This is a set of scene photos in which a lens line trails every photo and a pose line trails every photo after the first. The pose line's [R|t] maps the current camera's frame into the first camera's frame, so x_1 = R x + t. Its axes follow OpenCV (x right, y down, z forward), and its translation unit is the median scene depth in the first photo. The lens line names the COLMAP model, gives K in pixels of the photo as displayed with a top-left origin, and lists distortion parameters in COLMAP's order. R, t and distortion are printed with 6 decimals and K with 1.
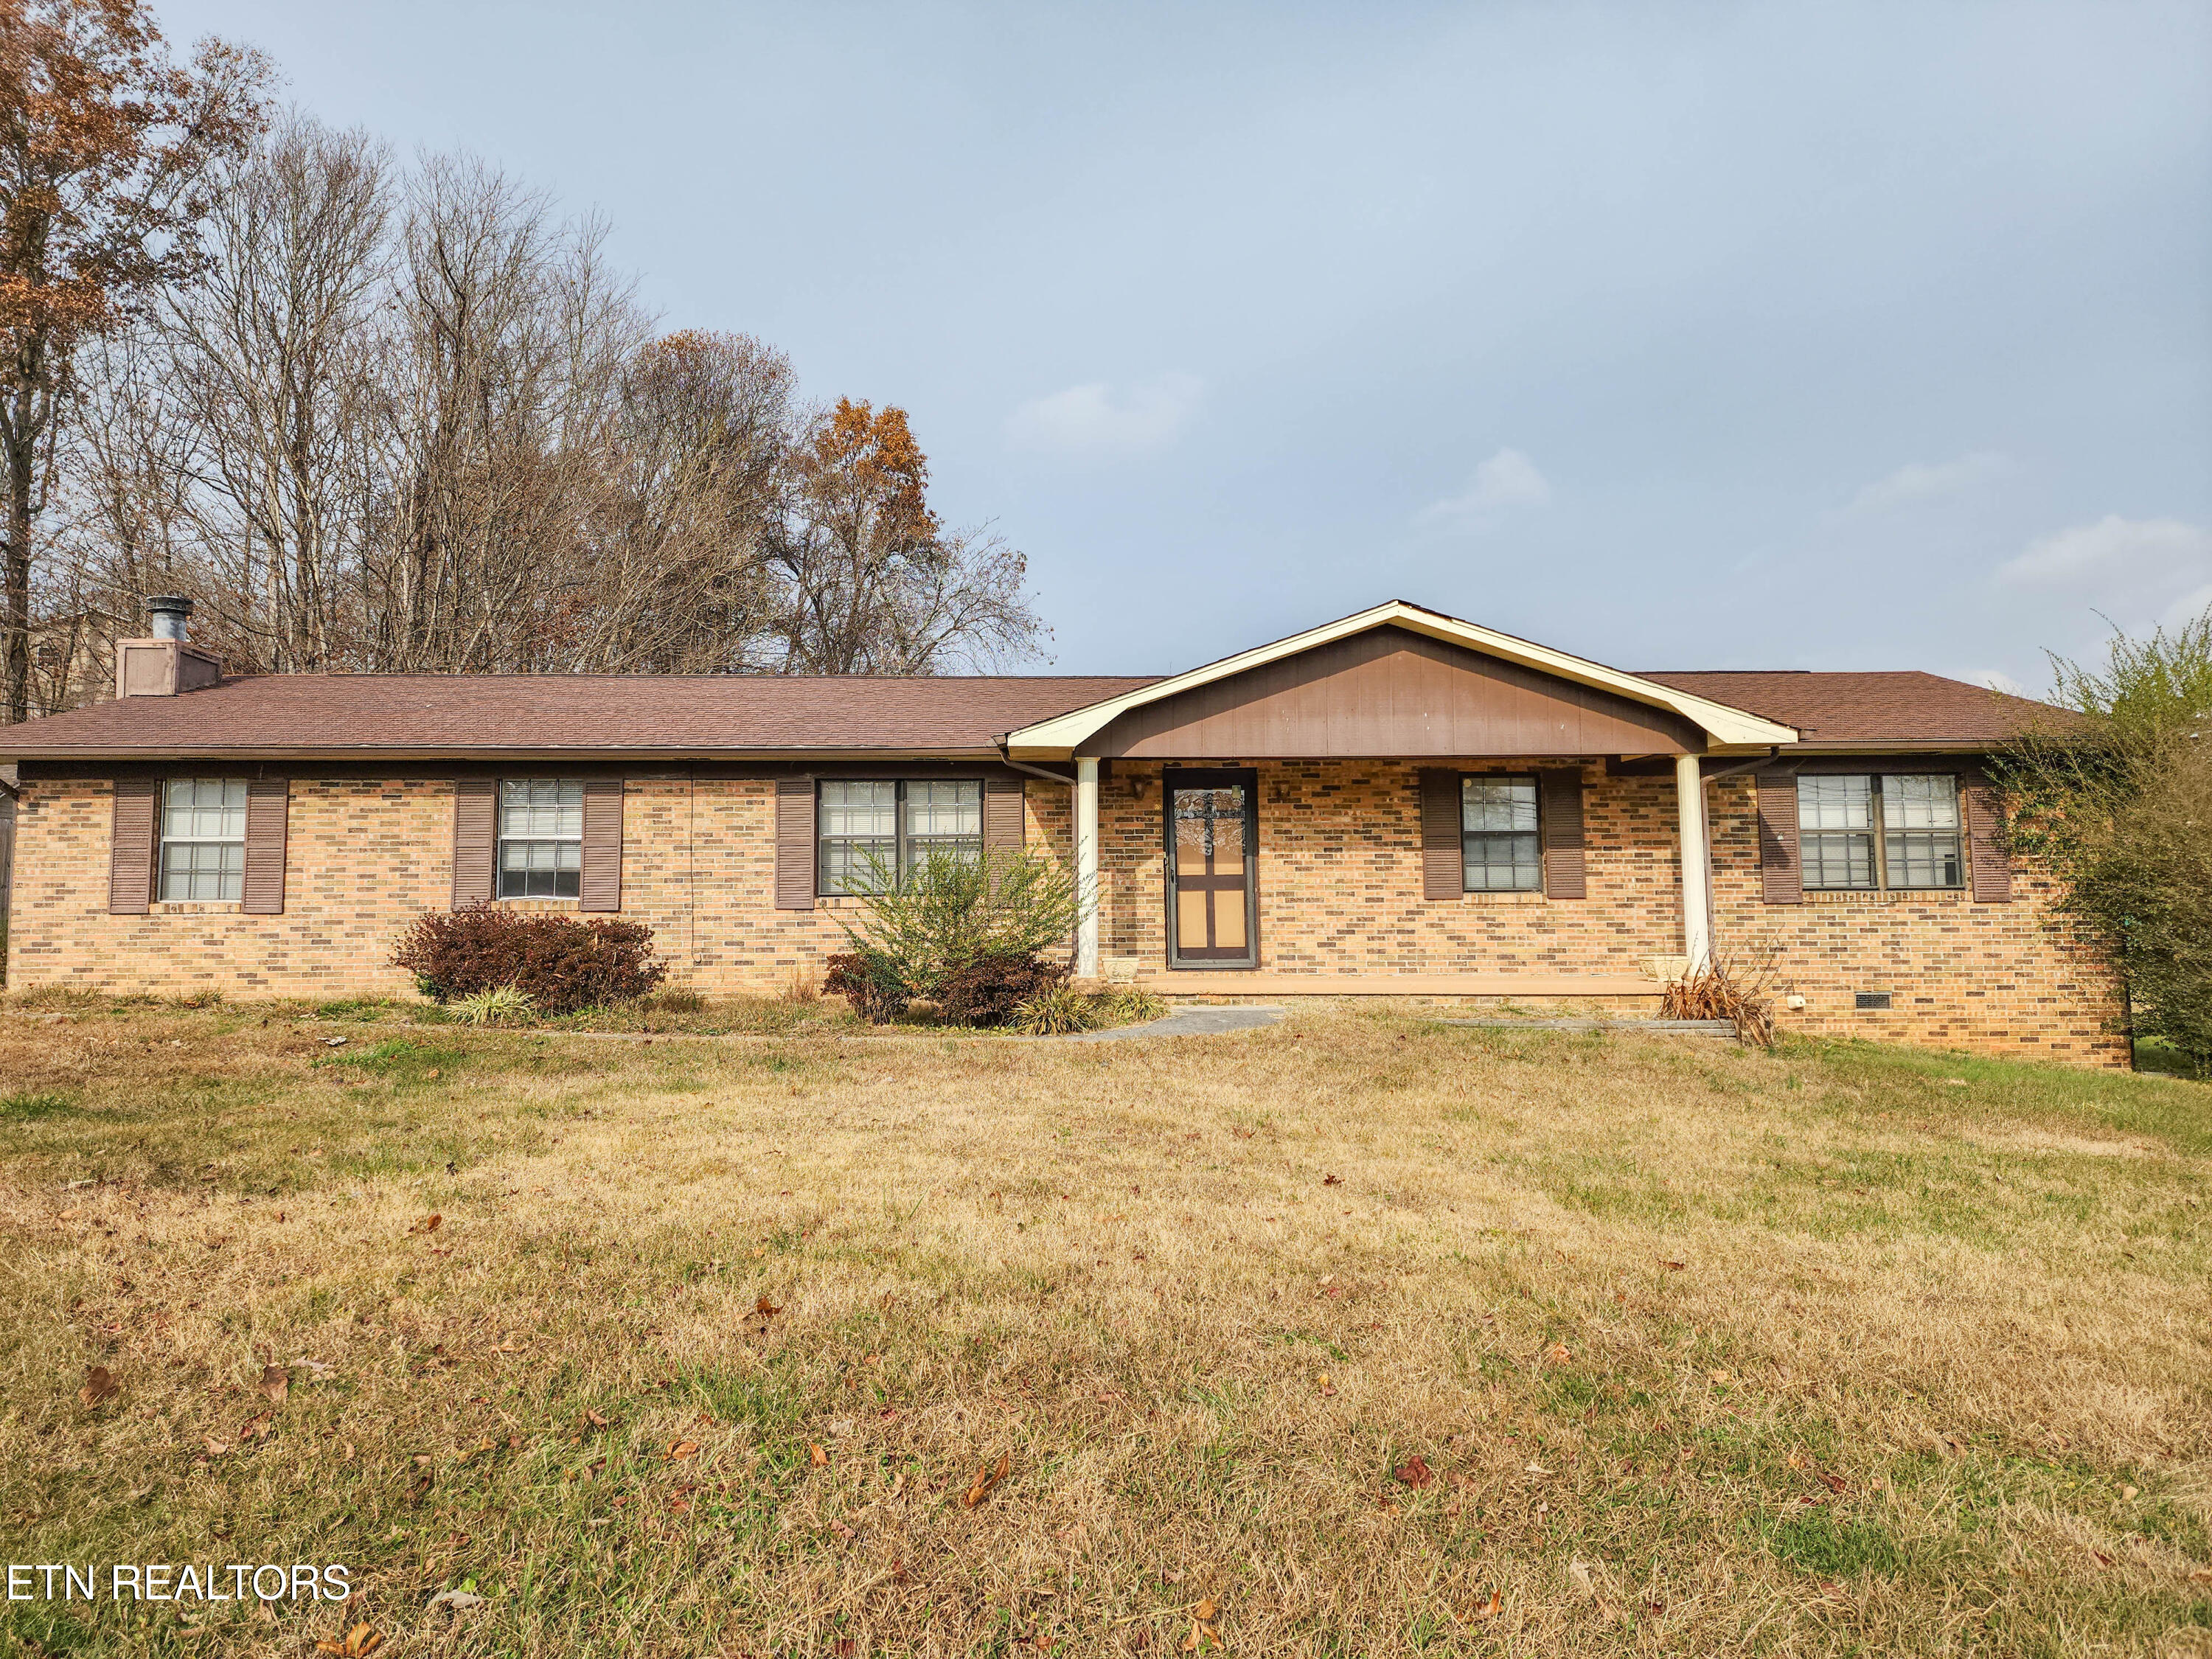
lens RADIAL K [[1503.2, 0, 1106.8], [0, 1503.2, 834.1], [0, 0, 1]] dist [0.067686, -0.062029]
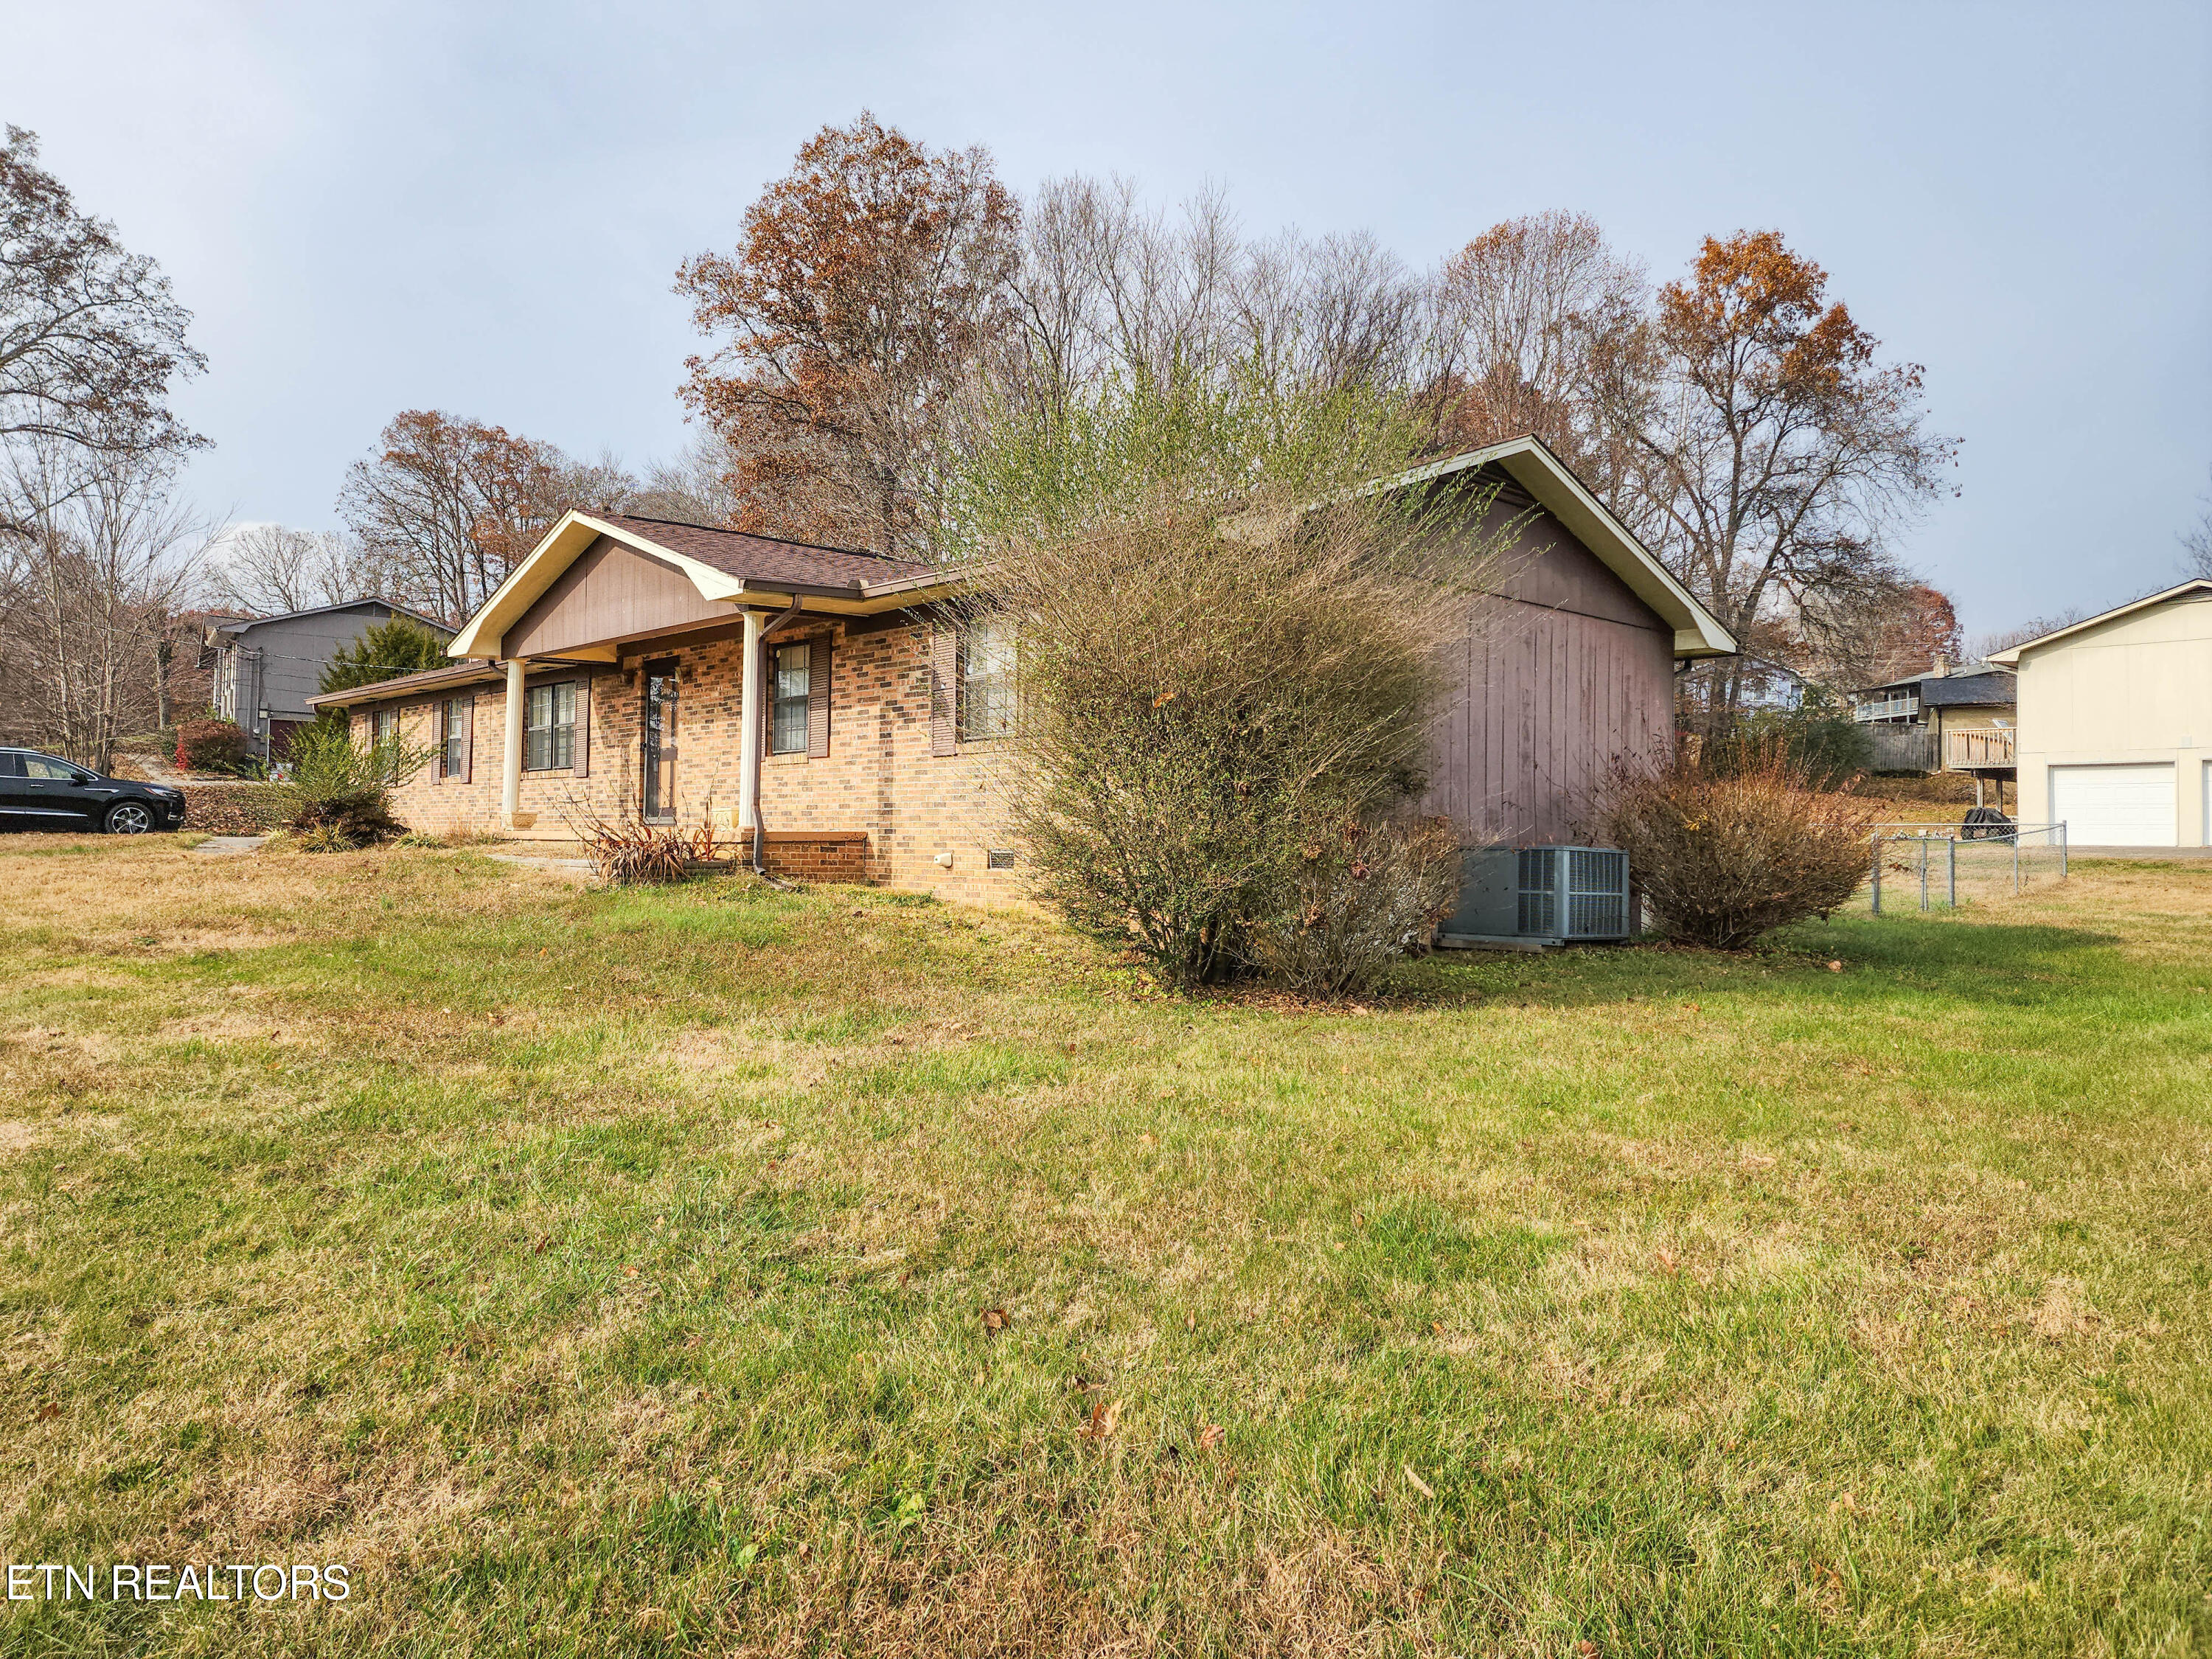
lens RADIAL K [[1503.2, 0, 1108.9], [0, 1503.2, 819.5], [0, 0, 1]] dist [0.067686, -0.062029]
pose [[0.670980, 0.000651, -0.741475, 1.201727], [0.041584, 0.998393, 0.038507, 0.052923], [0.740309, -0.056671, 0.669874, 0.445795]]
